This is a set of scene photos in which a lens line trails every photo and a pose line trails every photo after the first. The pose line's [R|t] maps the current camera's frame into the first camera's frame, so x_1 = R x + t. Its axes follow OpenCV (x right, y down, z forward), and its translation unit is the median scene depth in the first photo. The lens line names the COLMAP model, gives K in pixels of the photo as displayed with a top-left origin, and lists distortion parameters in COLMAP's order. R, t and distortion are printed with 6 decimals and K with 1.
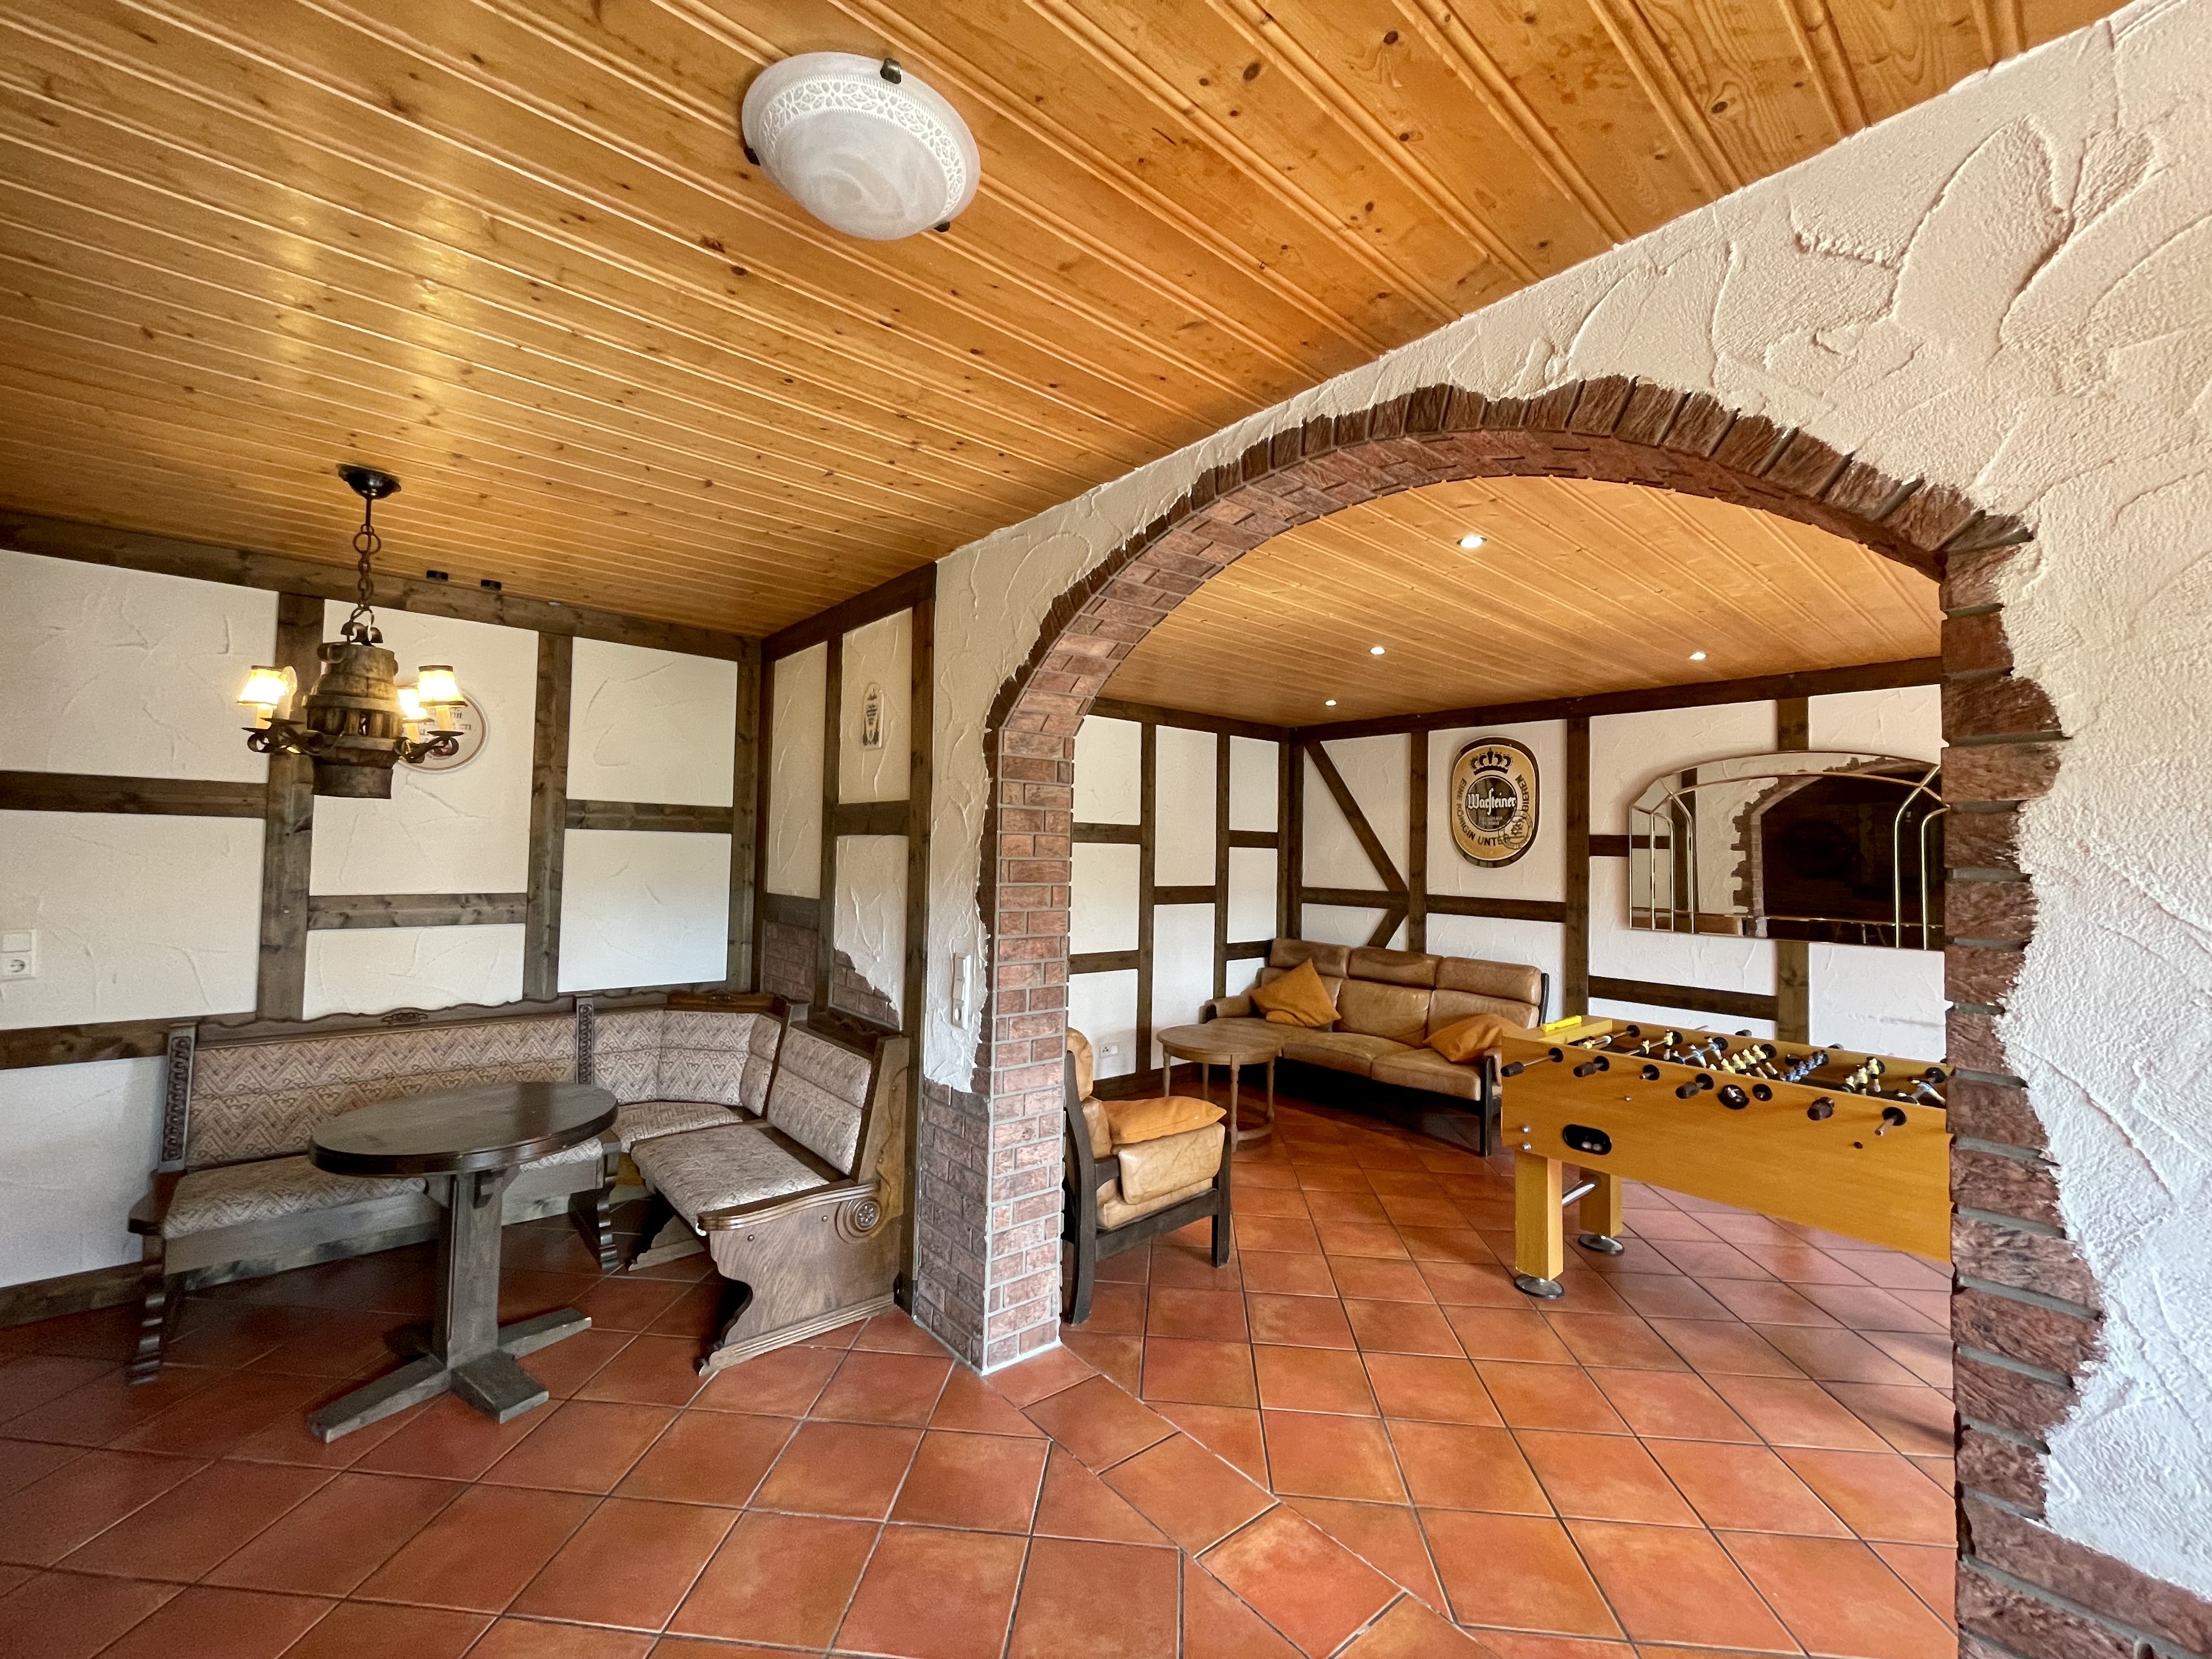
lens RADIAL K [[901.3, 0, 1101.0], [0, 901.3, 819.0], [0, 0, 1]] dist [-0.001692, 0.000009]
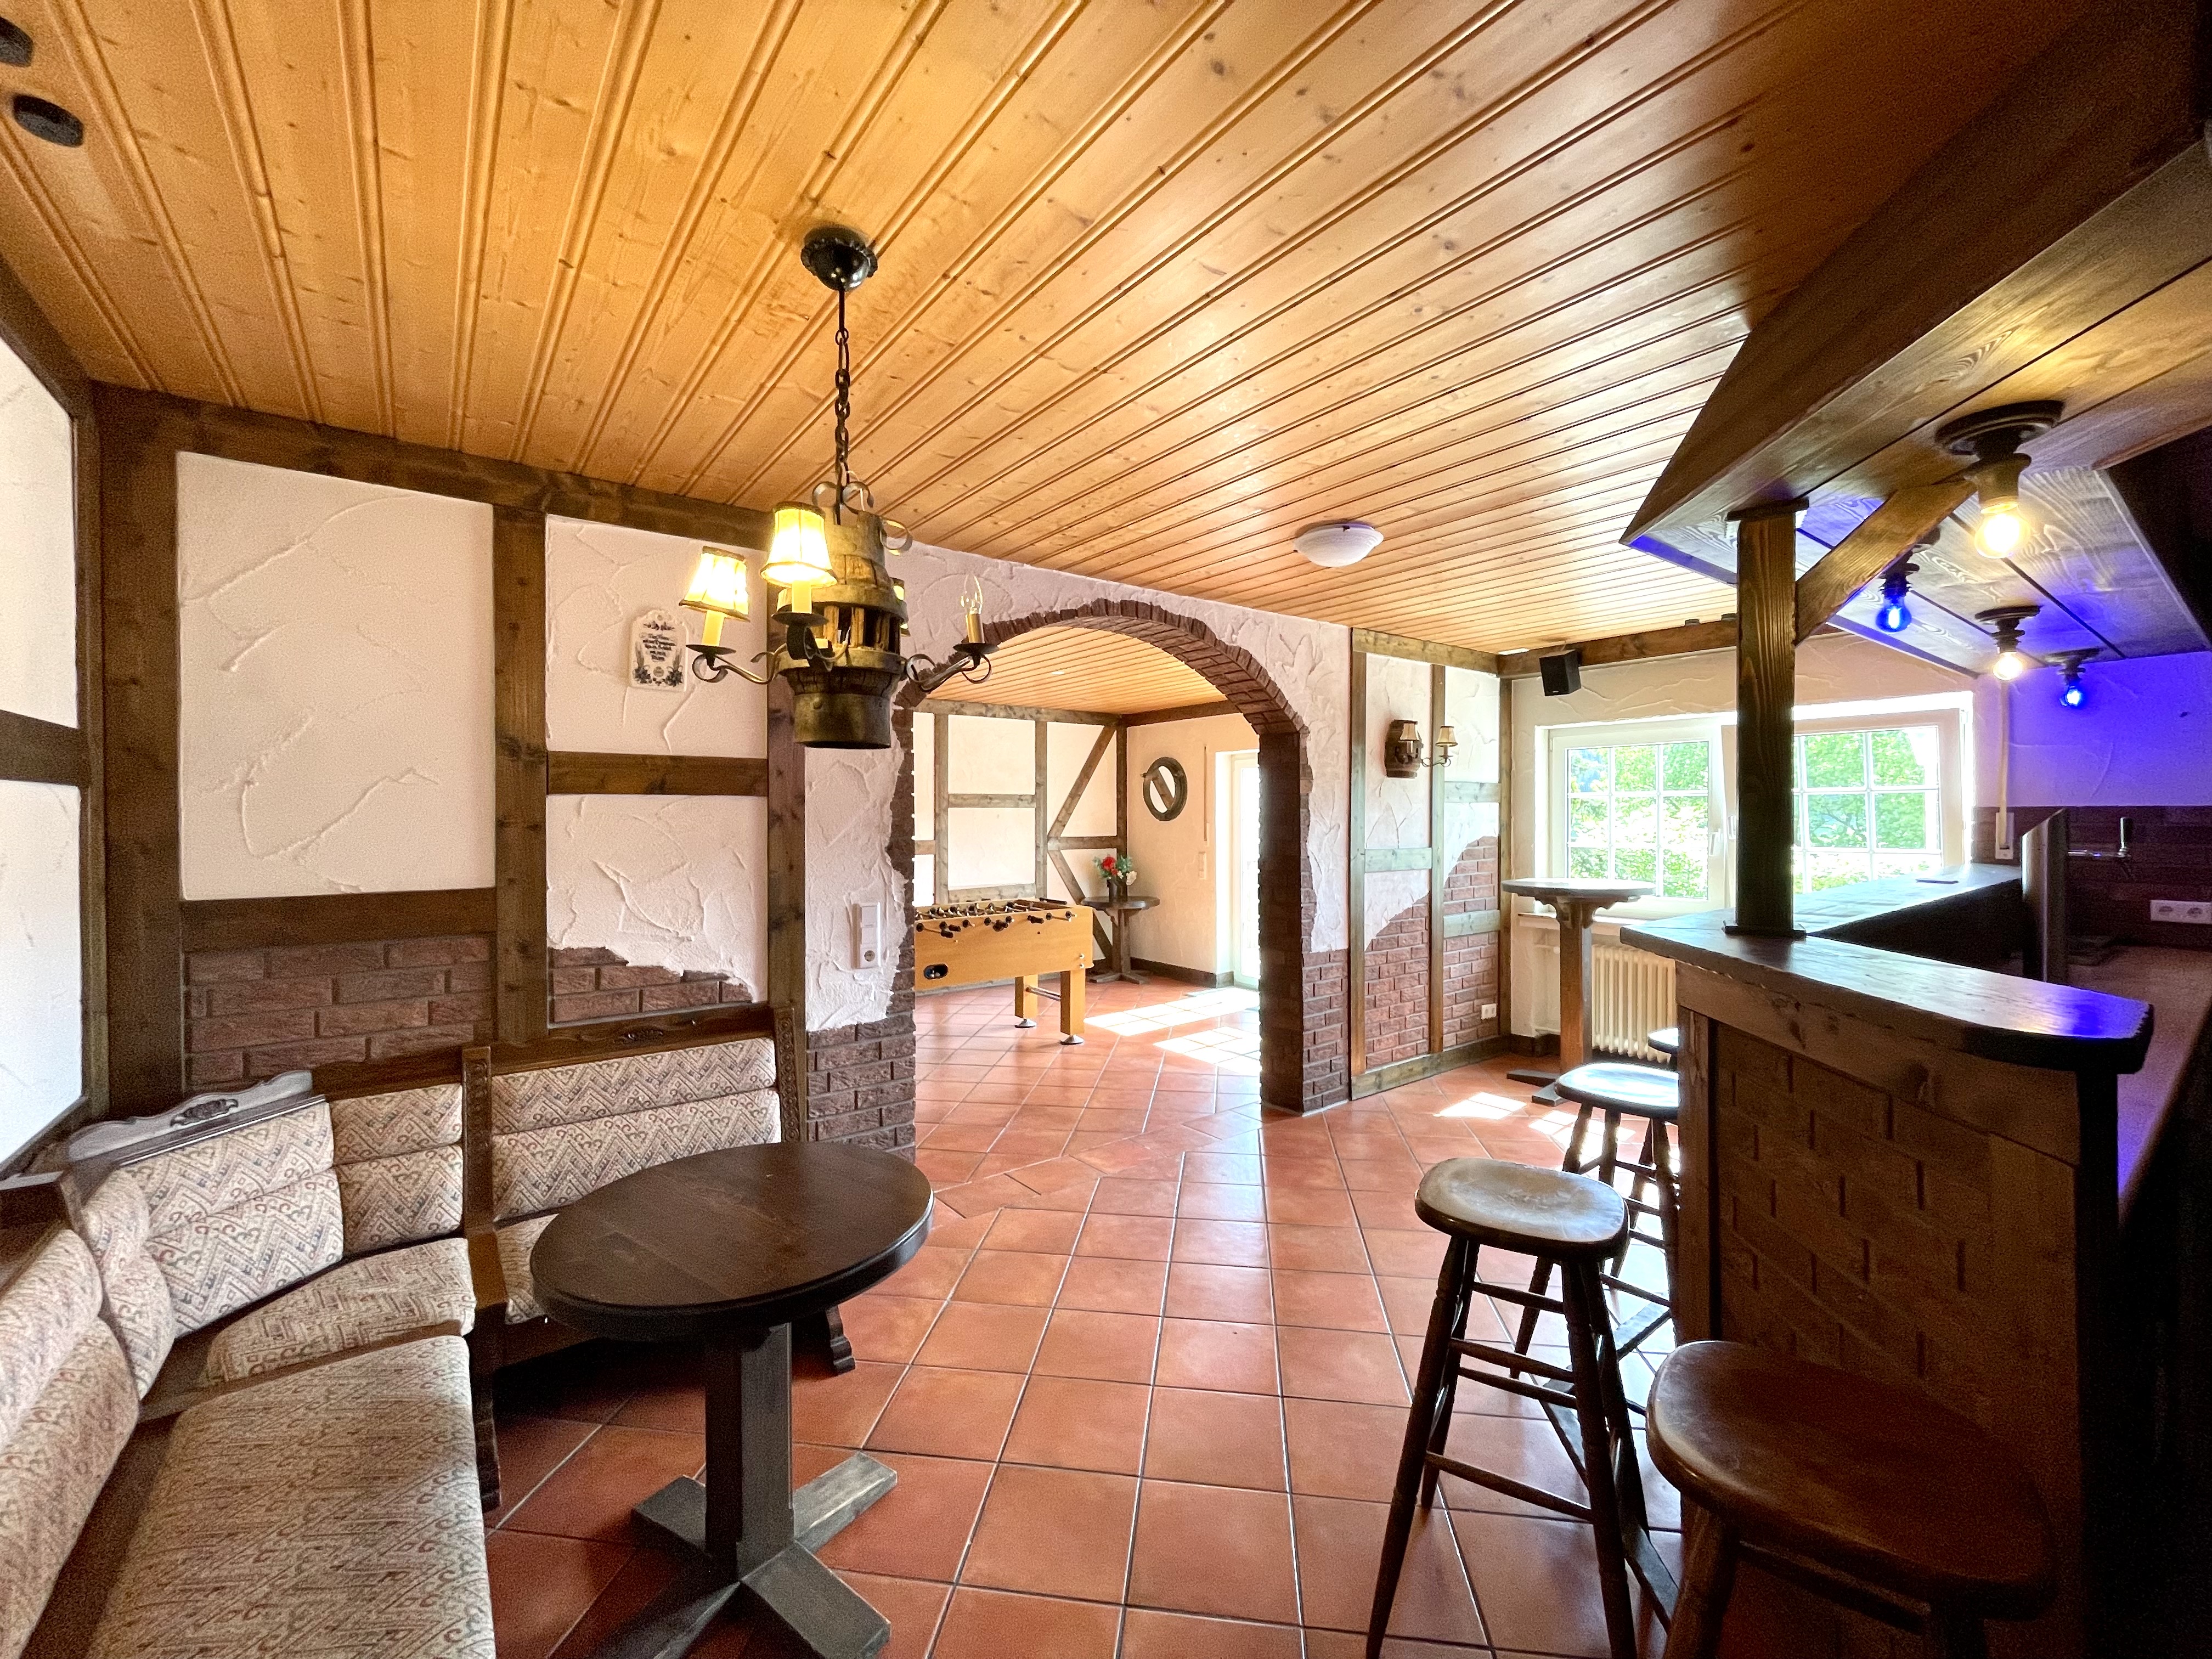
lens RADIAL K [[901.3, 0, 1101.0], [0, 901.3, 819.0], [0, 0, 1]] dist [-0.001692, 0.000009]
pose [[0.055487, -0.031160, 0.997973, -1.282211], [-0.036652, 0.998776, 0.033223, -0.003292], [-0.997786, -0.038421, 0.054277, 0.667722]]
